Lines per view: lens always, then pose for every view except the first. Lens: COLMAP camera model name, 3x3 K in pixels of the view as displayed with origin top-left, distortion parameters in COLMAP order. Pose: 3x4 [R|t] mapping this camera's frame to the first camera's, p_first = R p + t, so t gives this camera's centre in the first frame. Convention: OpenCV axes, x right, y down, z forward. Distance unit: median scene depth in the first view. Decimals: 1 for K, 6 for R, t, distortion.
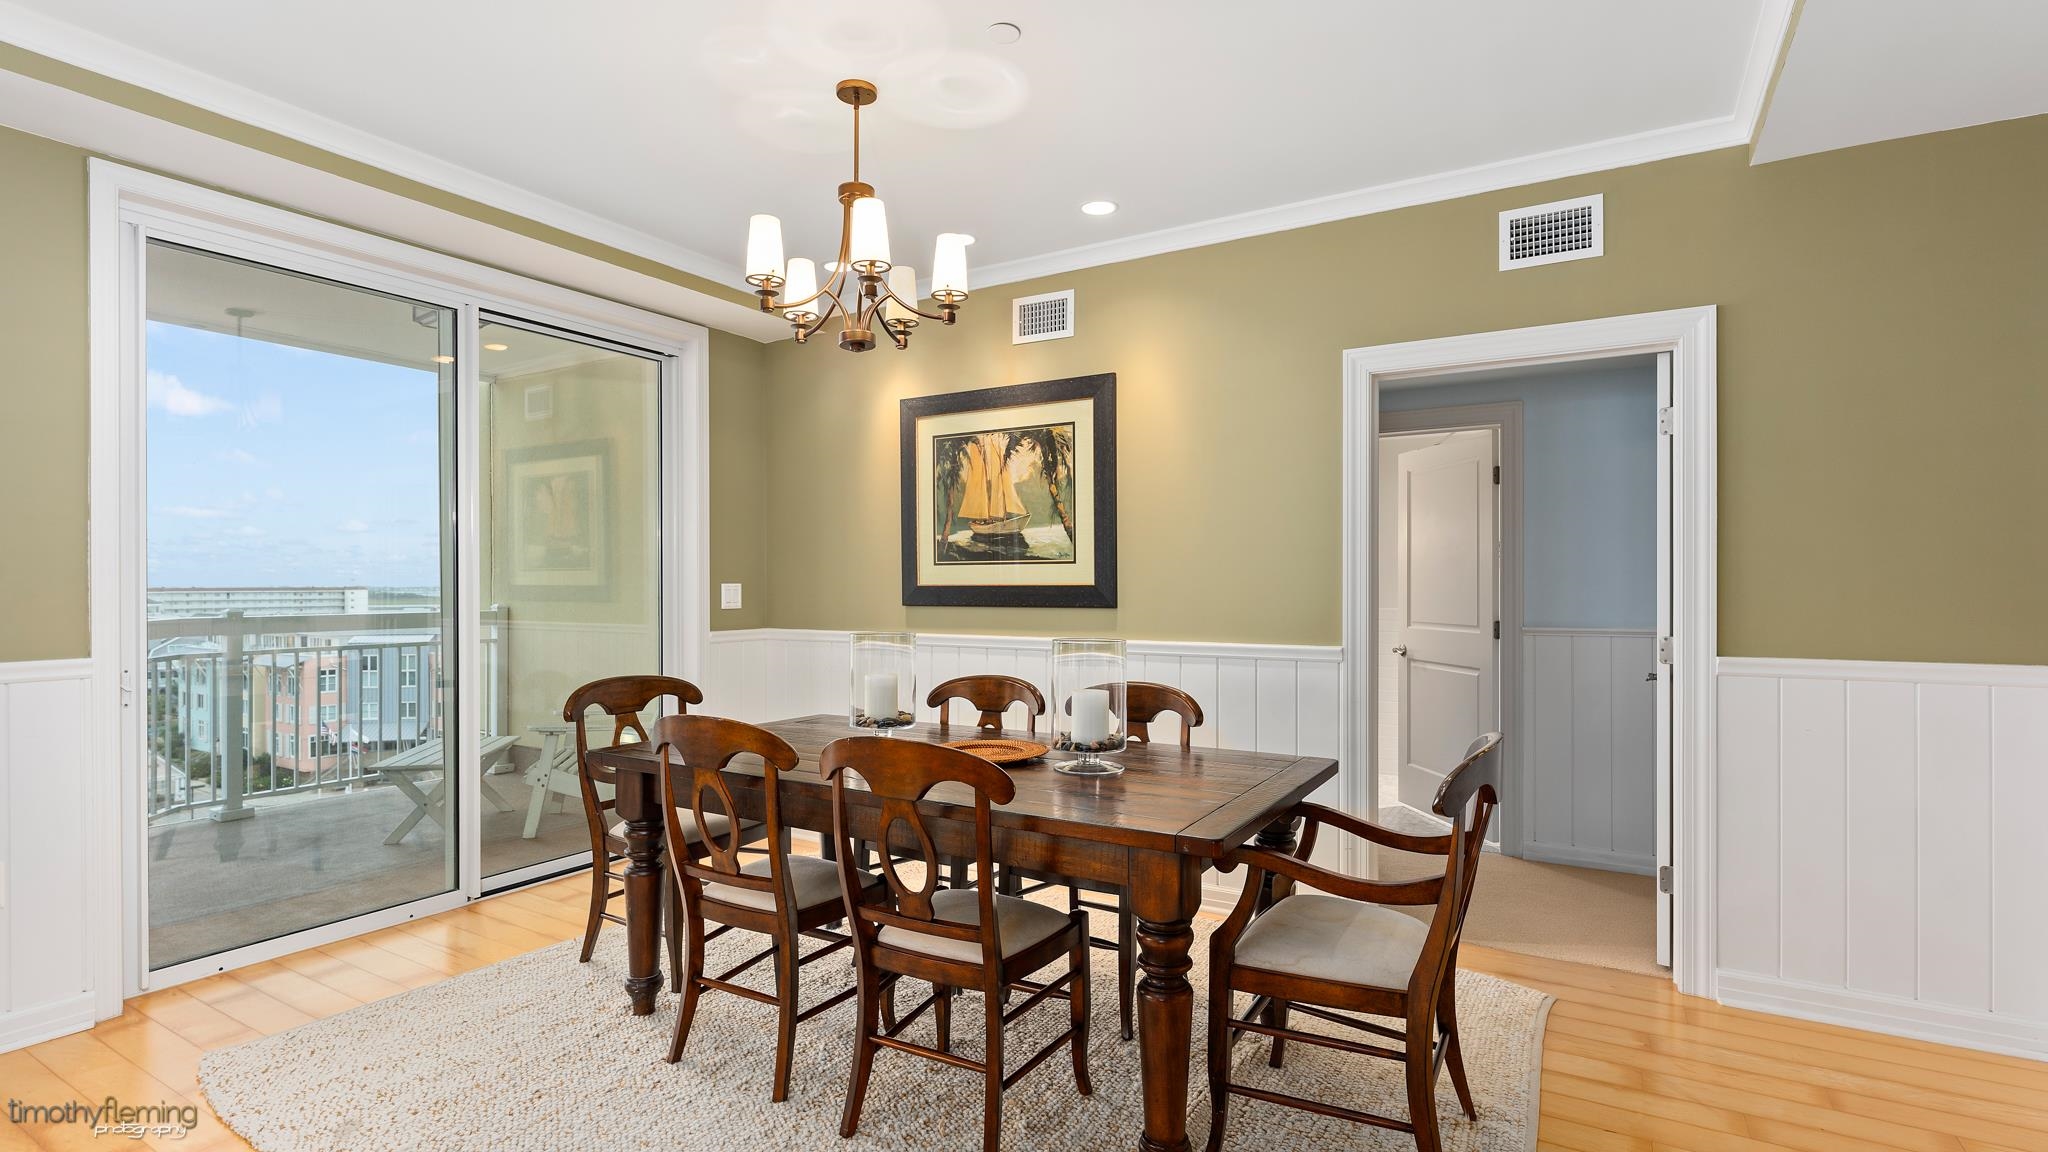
lens RADIAL K [[960.6, 0, 1023.3], [0, 960.6, 582.9], [0, 0, 1]] dist [-0.001033, -0.000010]
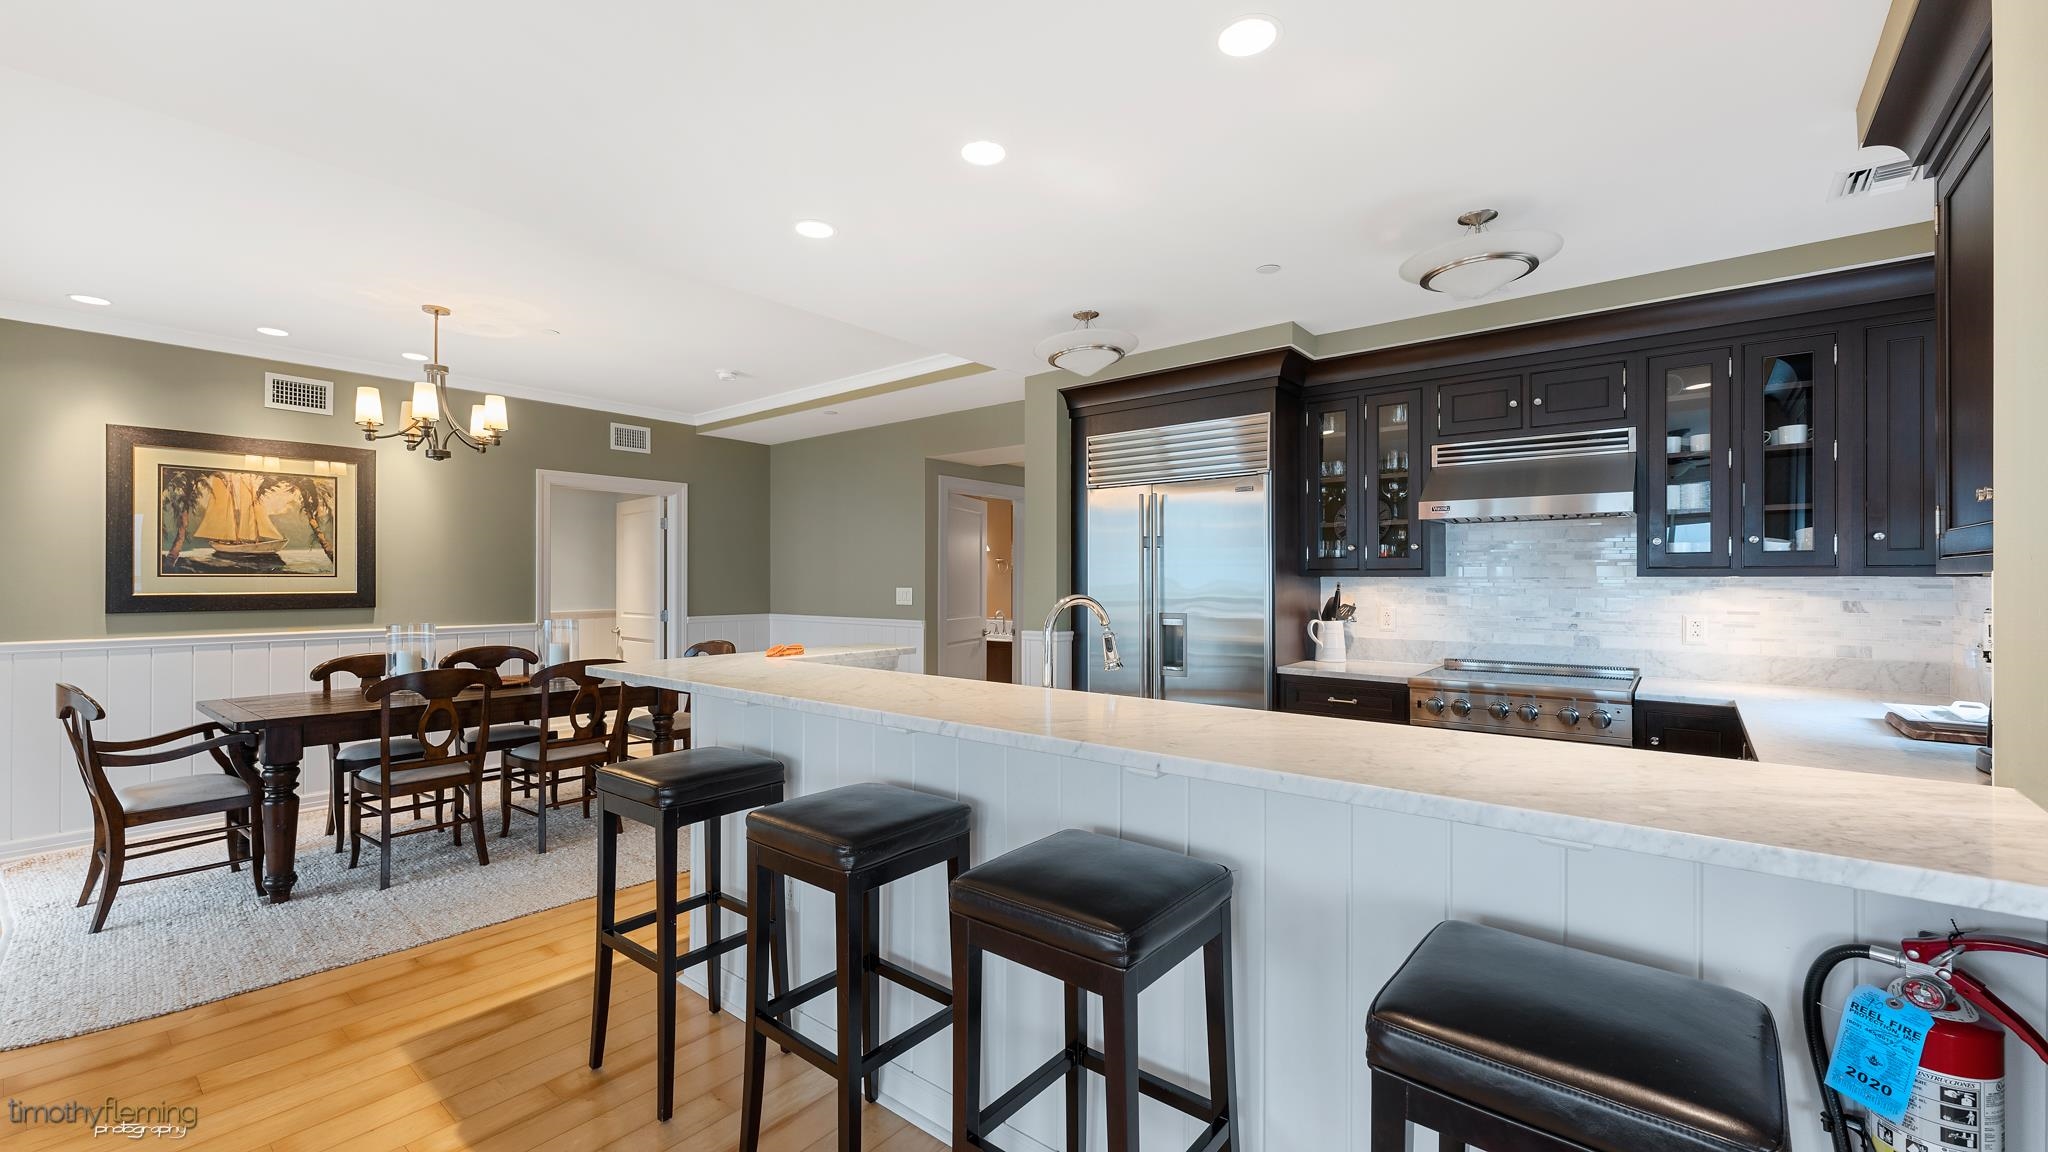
lens RADIAL K [[814.1, 0, 1023.1], [0, 814.1, 576.0], [0, 0, 1]] dist [0.001110, -0.000532]
pose [[0.136616, 0.004483, 0.990614, -0.960155], [-0.000953, 0.999990, -0.004394, -0.016921], [-0.990624, -0.000343, 0.136619, -0.160978]]
